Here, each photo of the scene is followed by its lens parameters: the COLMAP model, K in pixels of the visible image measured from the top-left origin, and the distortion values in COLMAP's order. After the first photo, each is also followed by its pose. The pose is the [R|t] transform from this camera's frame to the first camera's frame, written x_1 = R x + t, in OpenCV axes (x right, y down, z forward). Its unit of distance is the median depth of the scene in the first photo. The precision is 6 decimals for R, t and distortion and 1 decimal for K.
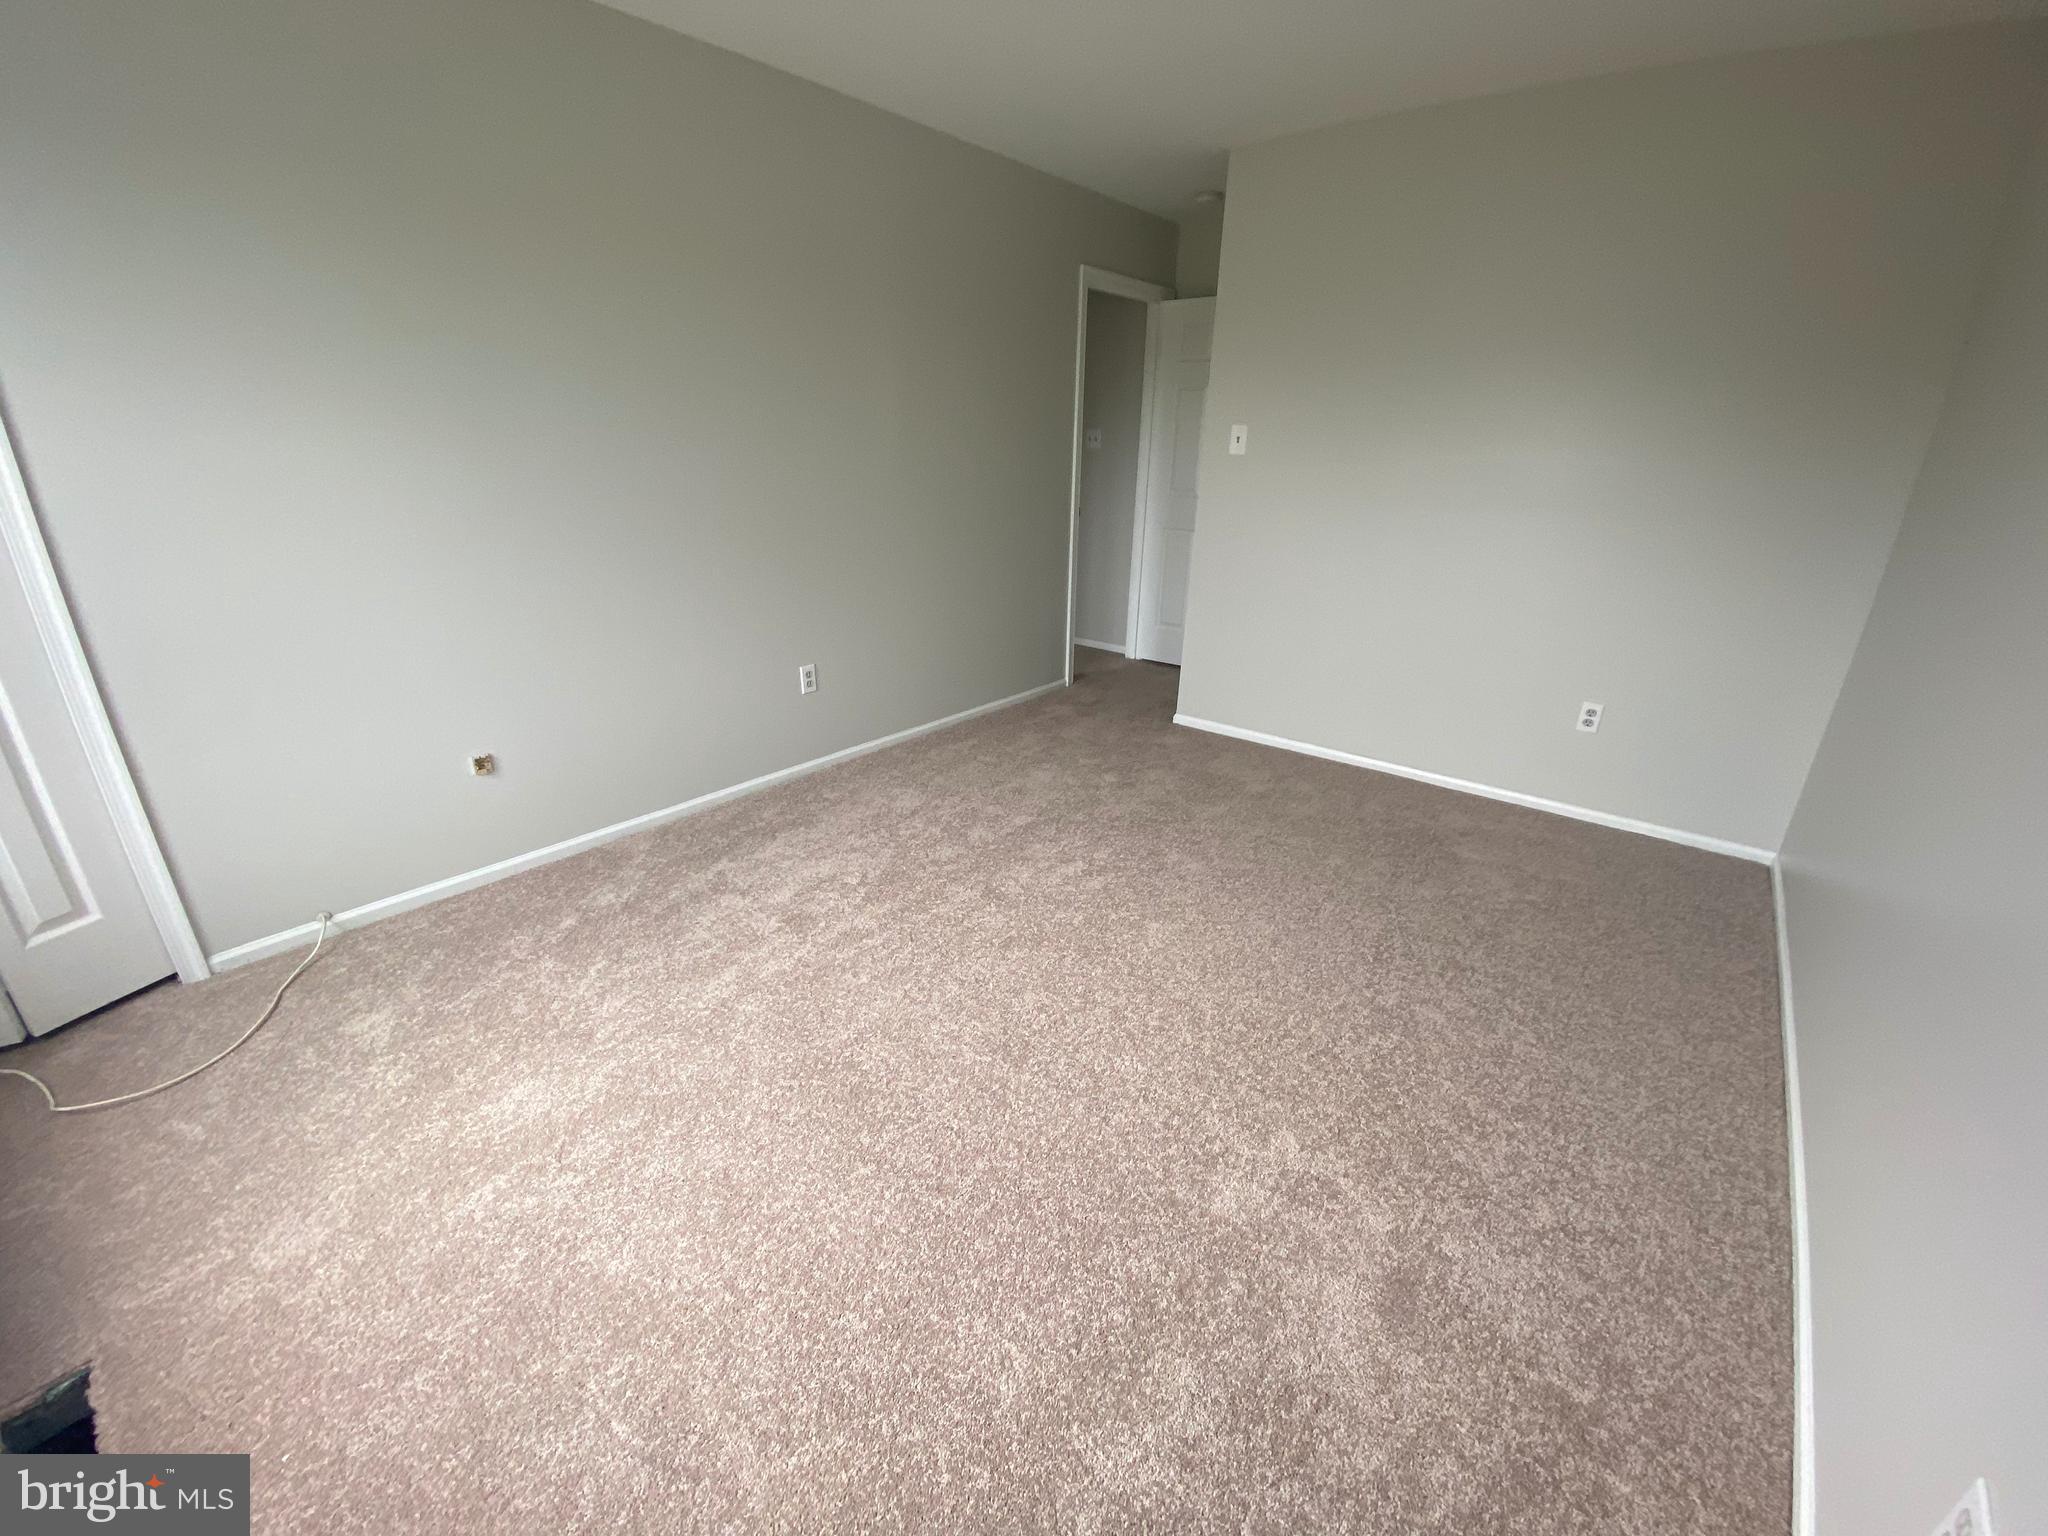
lens RADIAL K [[823.0, 0, 1024.0], [0, 823.0, 768.0], [0, 0, 1]] dist [0.033493, -0.029921]
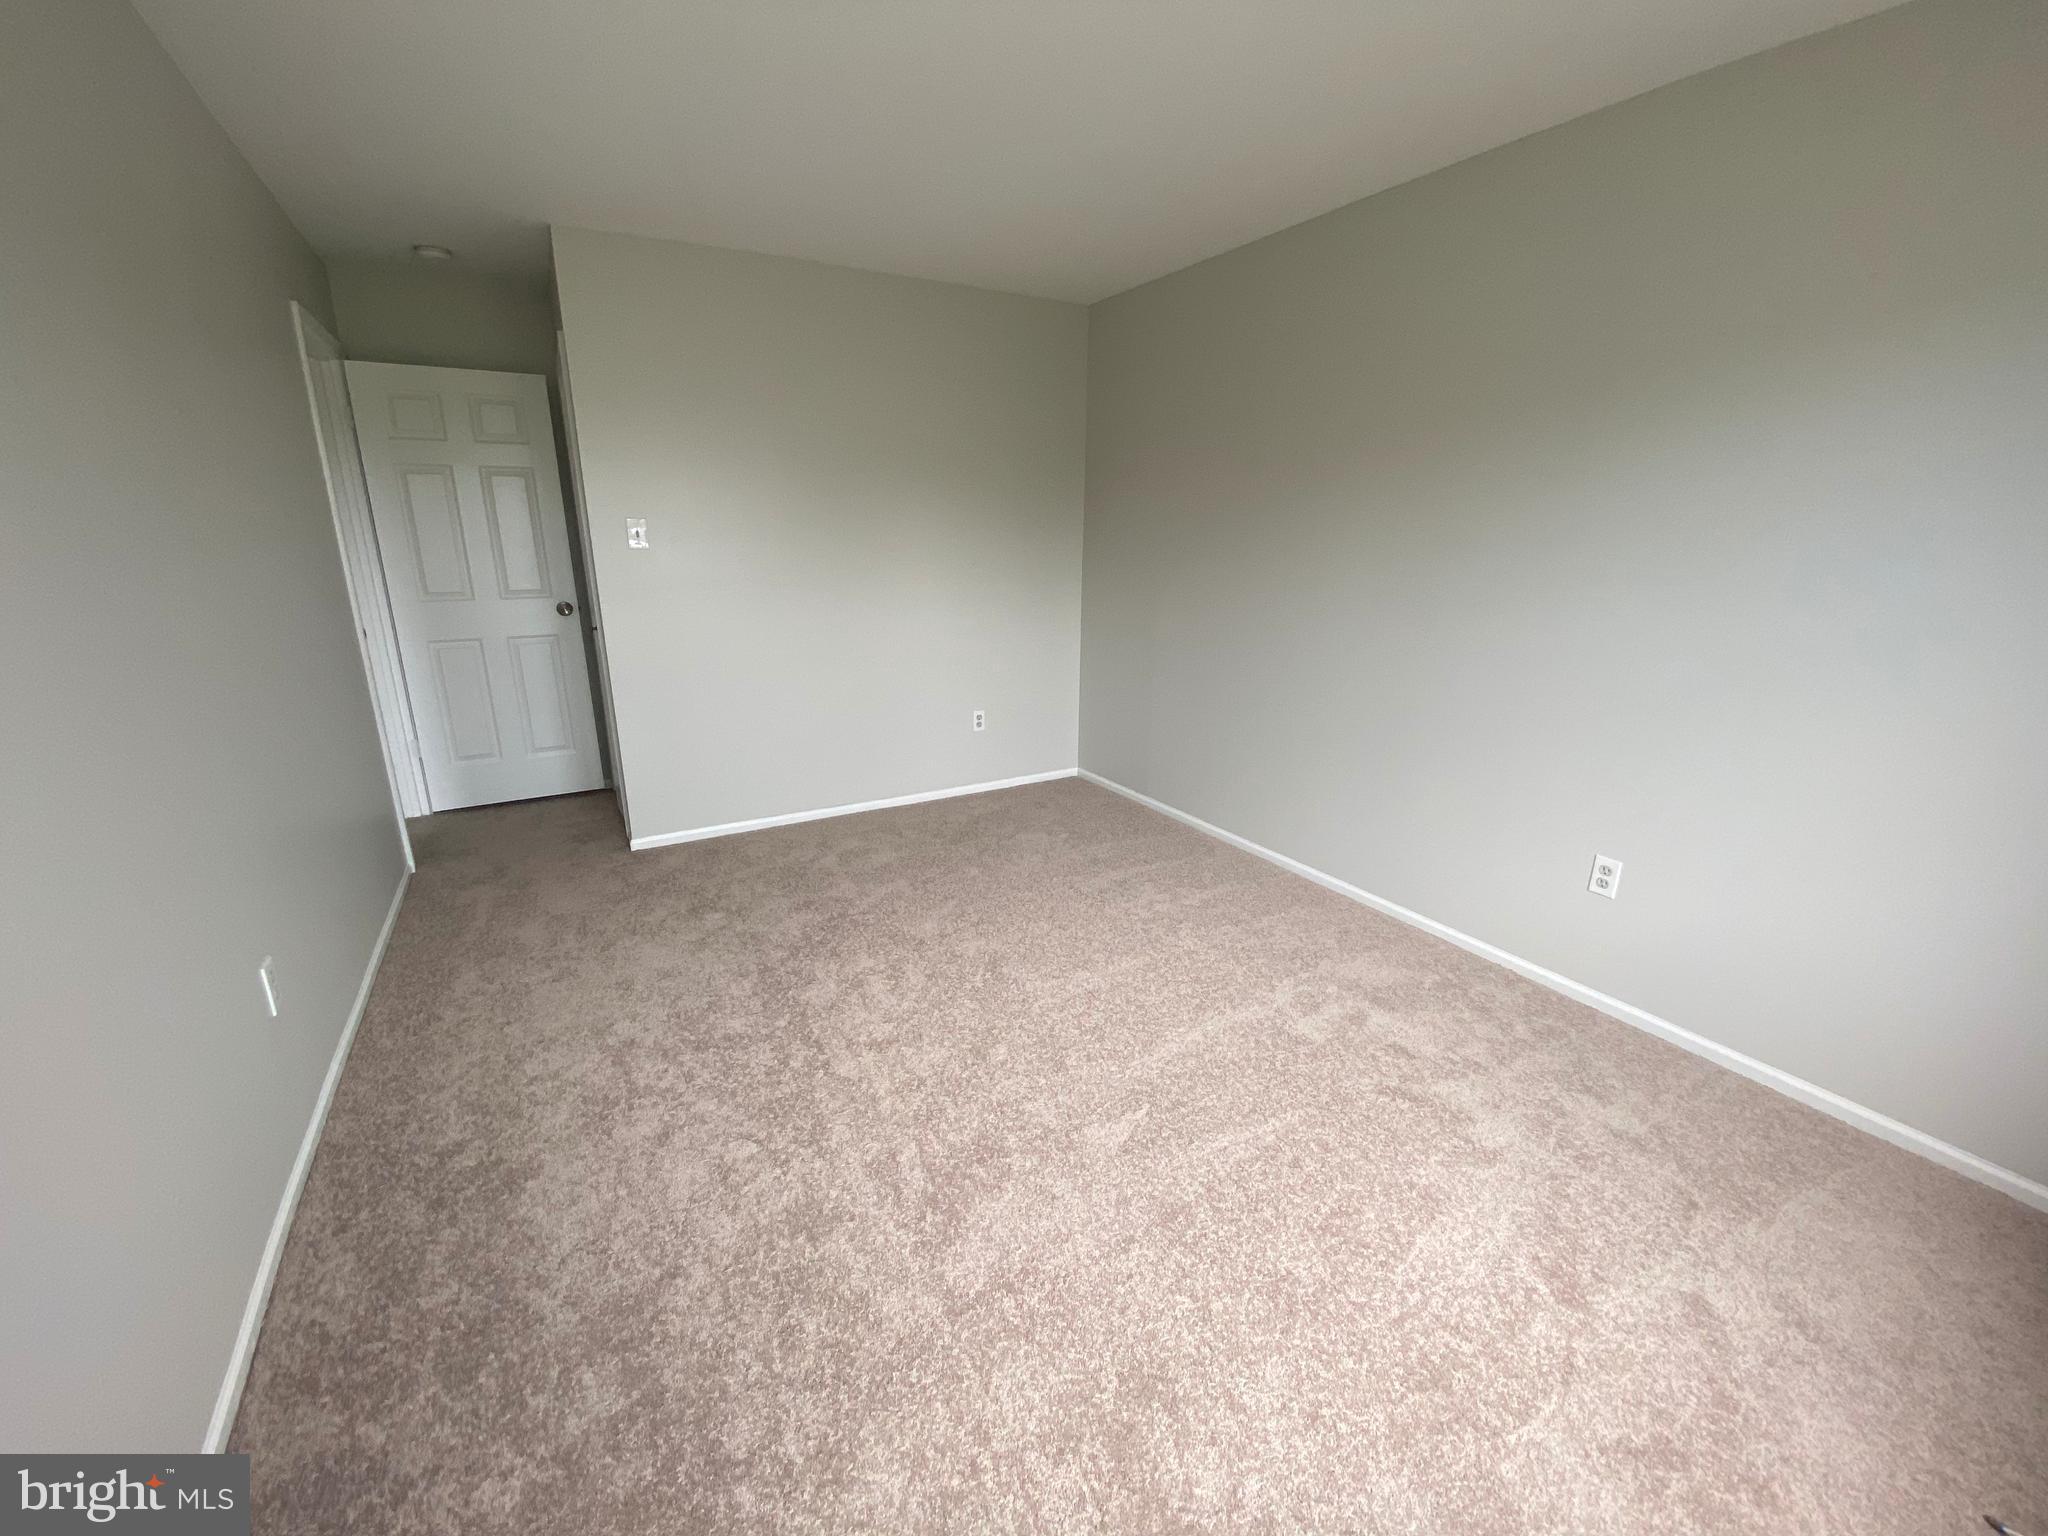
lens RADIAL K [[823.0, 0, 1024.0], [0, 823.0, 768.0], [0, 0, 1]] dist [0.033493, -0.029921]
pose [[0.359294, -0.273658, 0.892199, -0.575989], [0.344710, 0.927345, 0.145621, -0.164145], [-0.867227, 0.255229, 0.427522, 0.344654]]
